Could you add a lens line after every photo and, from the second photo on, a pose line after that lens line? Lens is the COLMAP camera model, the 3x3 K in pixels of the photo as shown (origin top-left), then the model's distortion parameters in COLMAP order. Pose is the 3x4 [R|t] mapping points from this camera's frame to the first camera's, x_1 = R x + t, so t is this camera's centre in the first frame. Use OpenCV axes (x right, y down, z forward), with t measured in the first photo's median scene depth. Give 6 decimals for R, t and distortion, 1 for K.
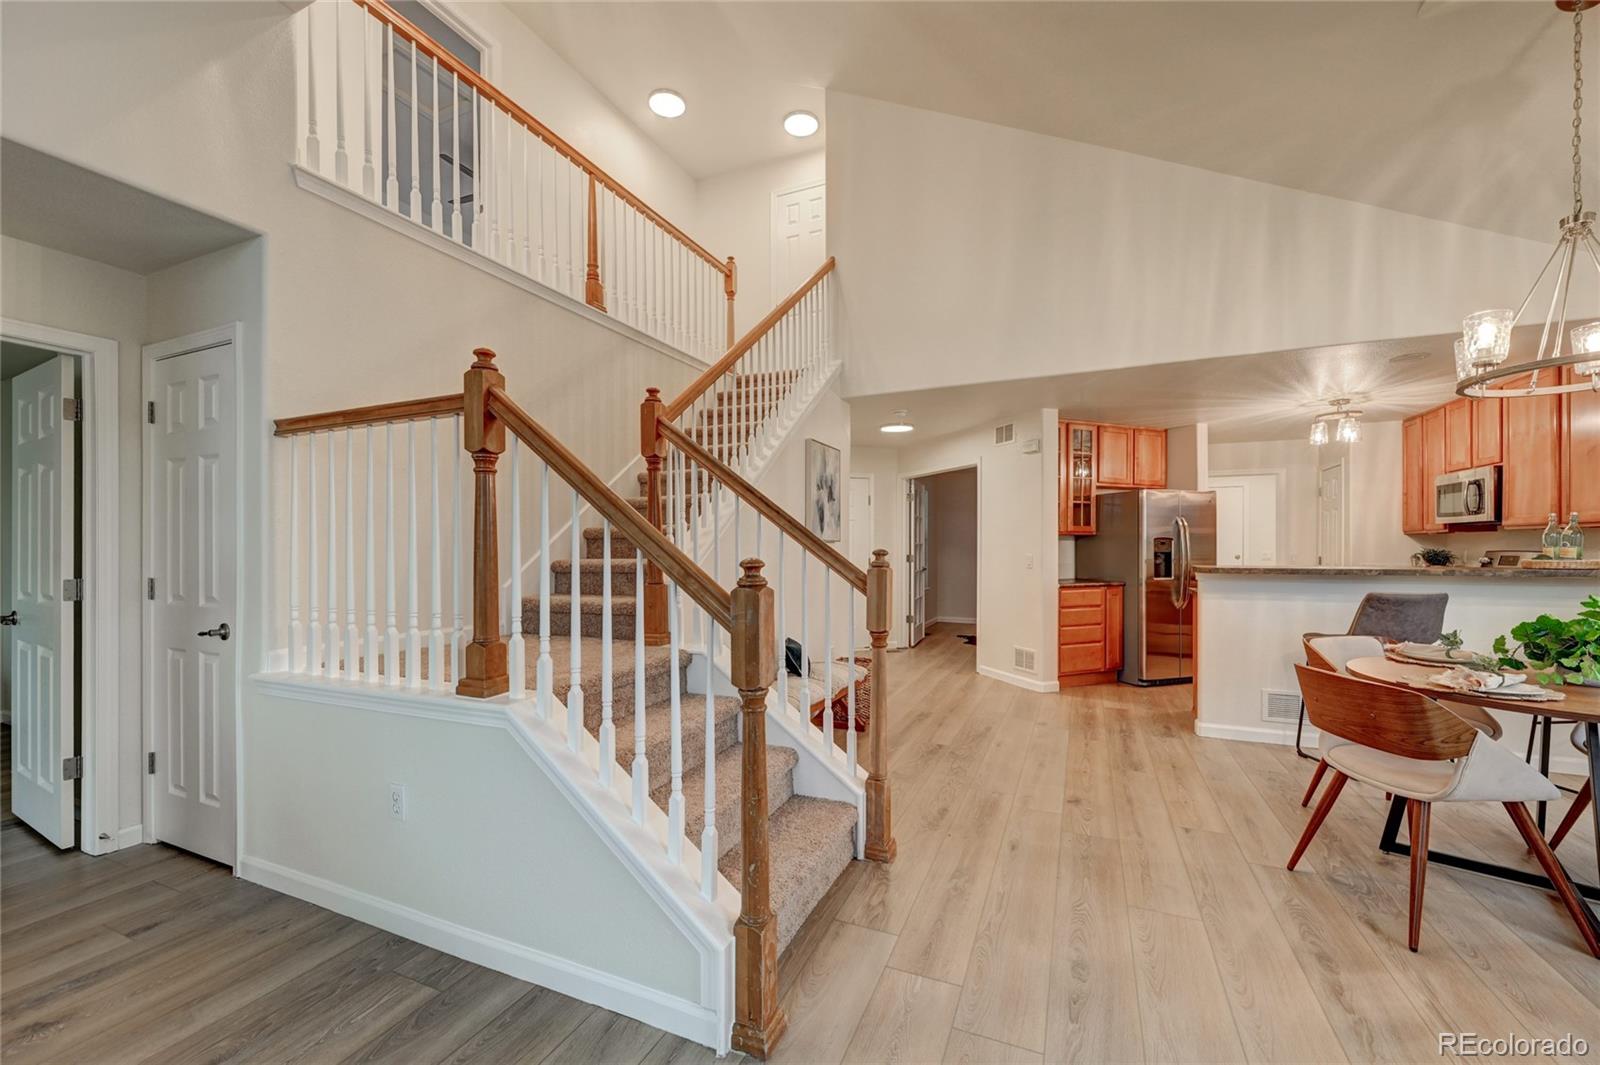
lens RADIAL K [[638.9, 0, 802.6], [0, 638.9, 546.8], [0, 0, 1]] dist [0.000079, 0.000167]
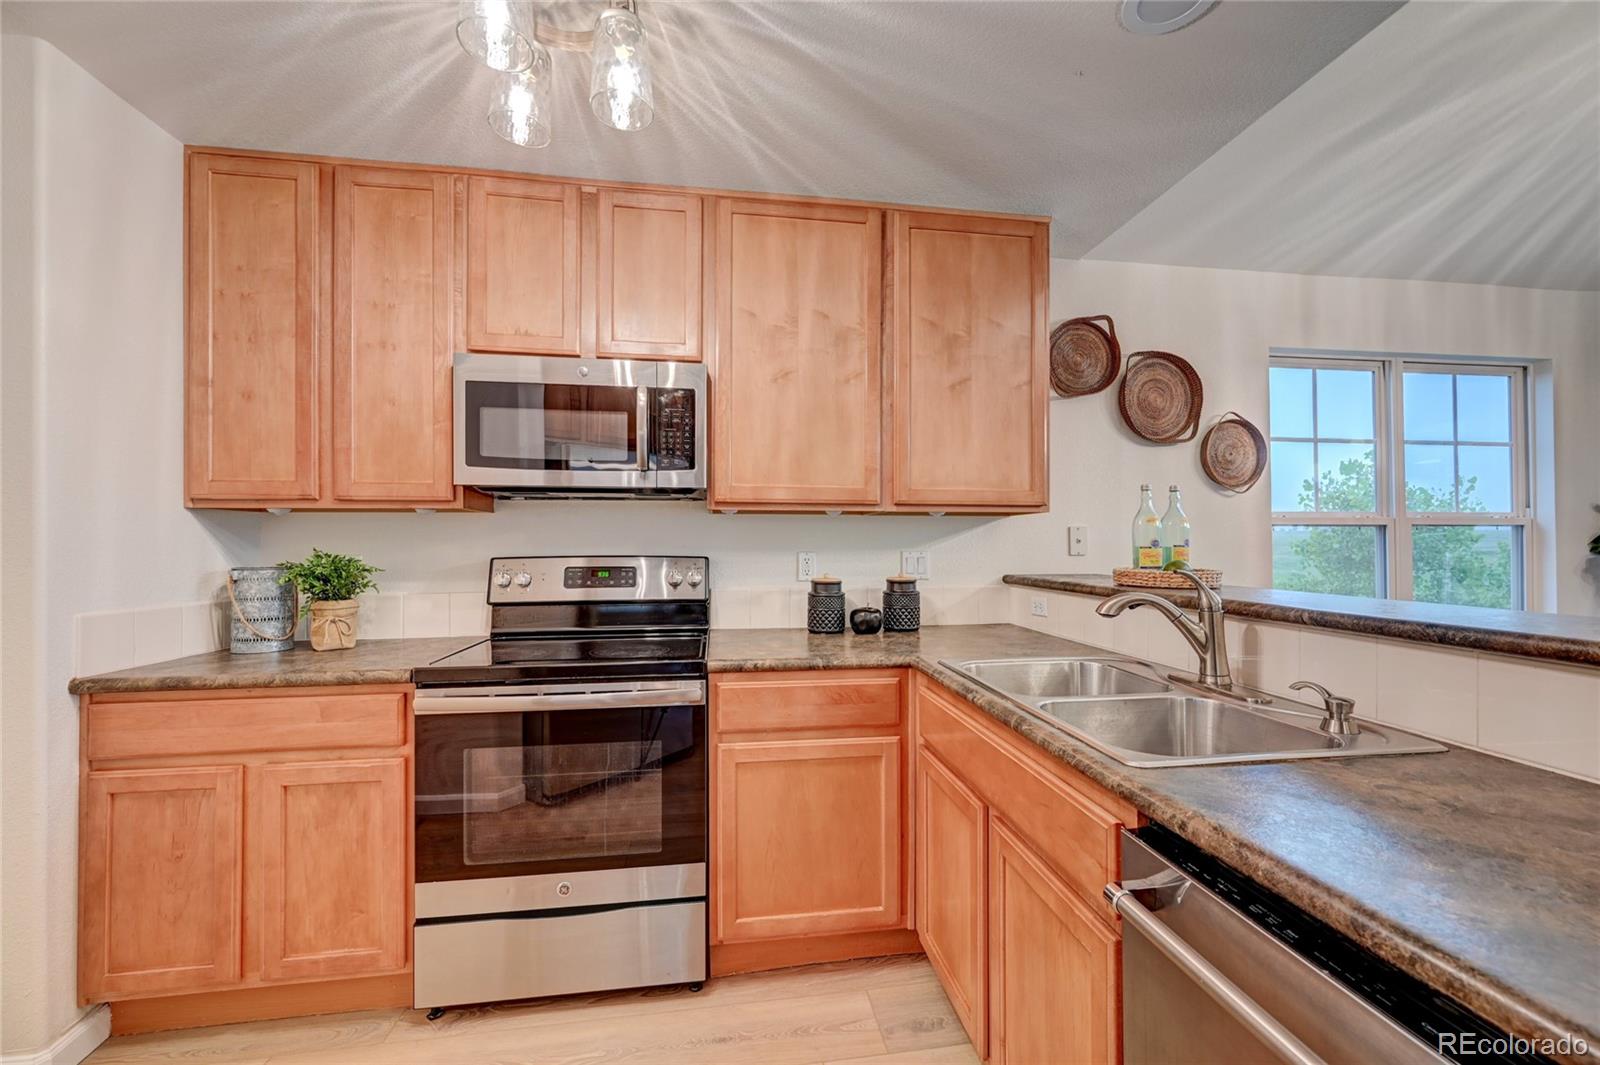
lens RADIAL K [[629.7, 0, 806.7], [0, 629.7, 538.1], [0, 0, 1]] dist [-0.001286, -0.000129]
pose [[-0.533129, 0.005582, 0.846016, 0.612712], [0.001150, 0.999982, -0.005874, -0.003384], [-0.846033, -0.002159, -0.533126, 1.074771]]
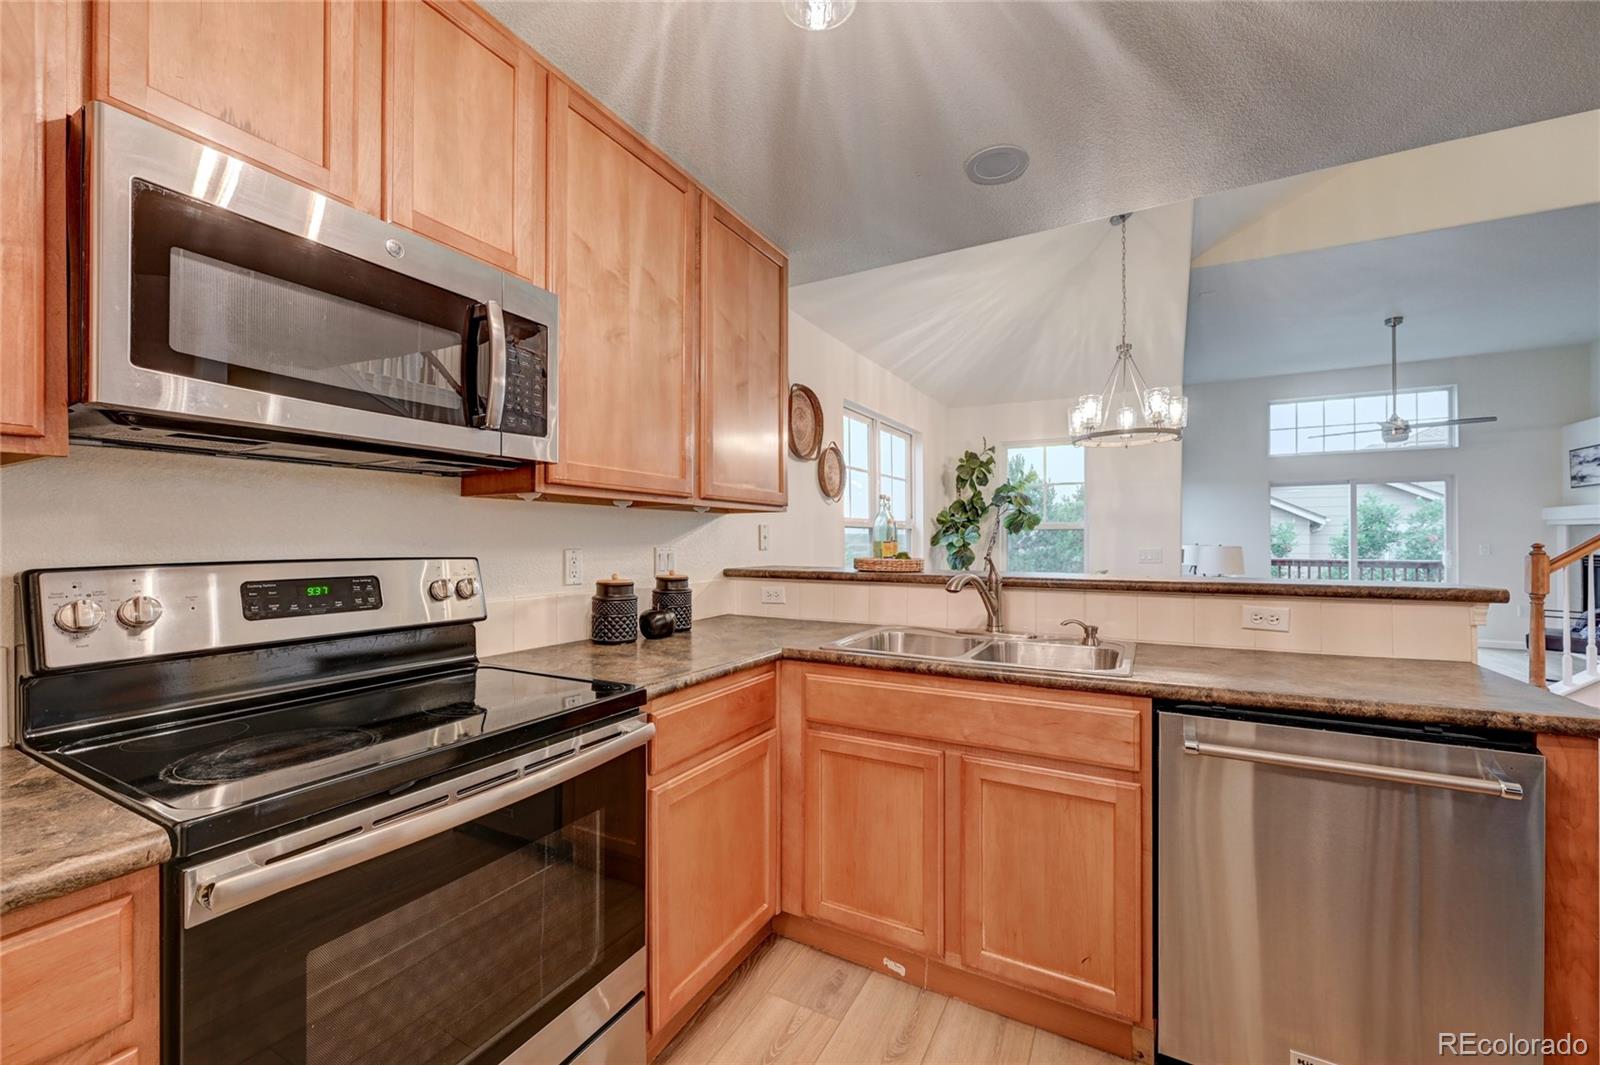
lens RADIAL K [[629.7, 0, 806.7], [0, 629.7, 538.1], [0, 0, 1]] dist [-0.001286, -0.000129]
pose [[-0.996820, 0.003254, 0.079620, 0.842333], [0.003003, 0.999990, -0.003275, -0.001016], [-0.079630, -0.003026, -0.996820, 1.200681]]
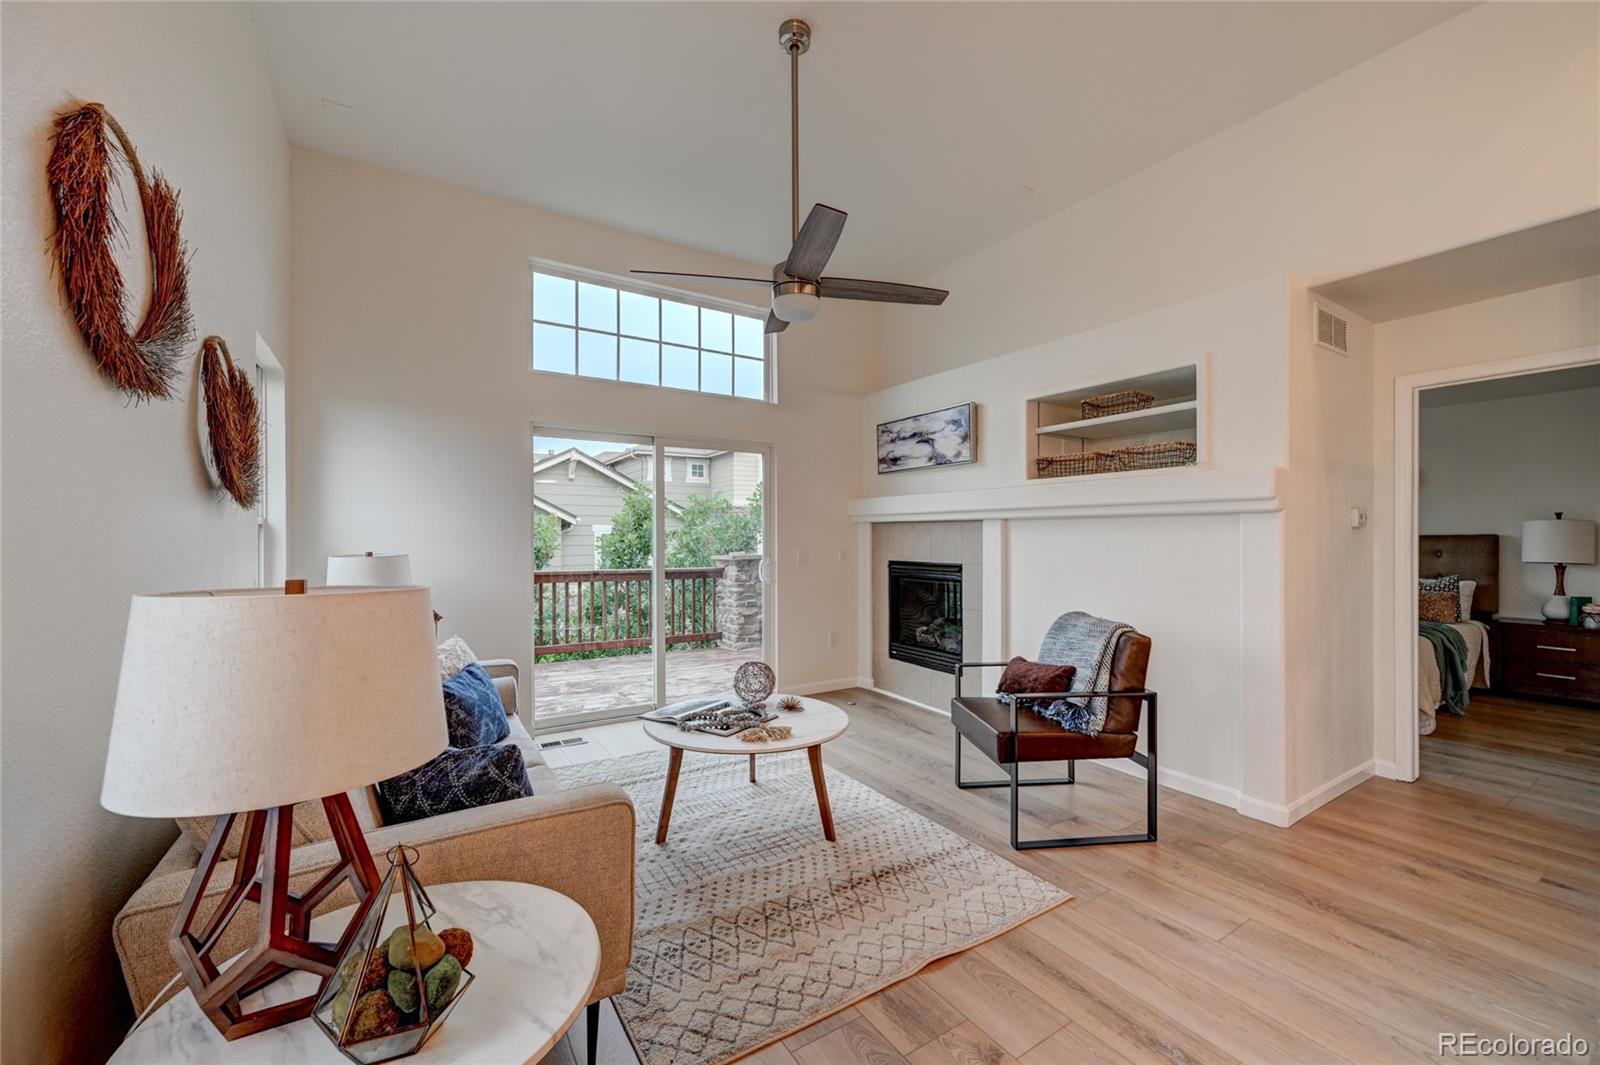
lens RADIAL K [[629.7, 0, 806.7], [0, 629.7, 538.1], [0, 0, 1]] dist [-0.001286, -0.000129]
pose [[-0.553202, 0.002582, -0.833043, 0.250392], [0.004335, 0.999991, 0.000221, -0.003876], [0.833036, -0.003489, -0.553208, 0.216426]]
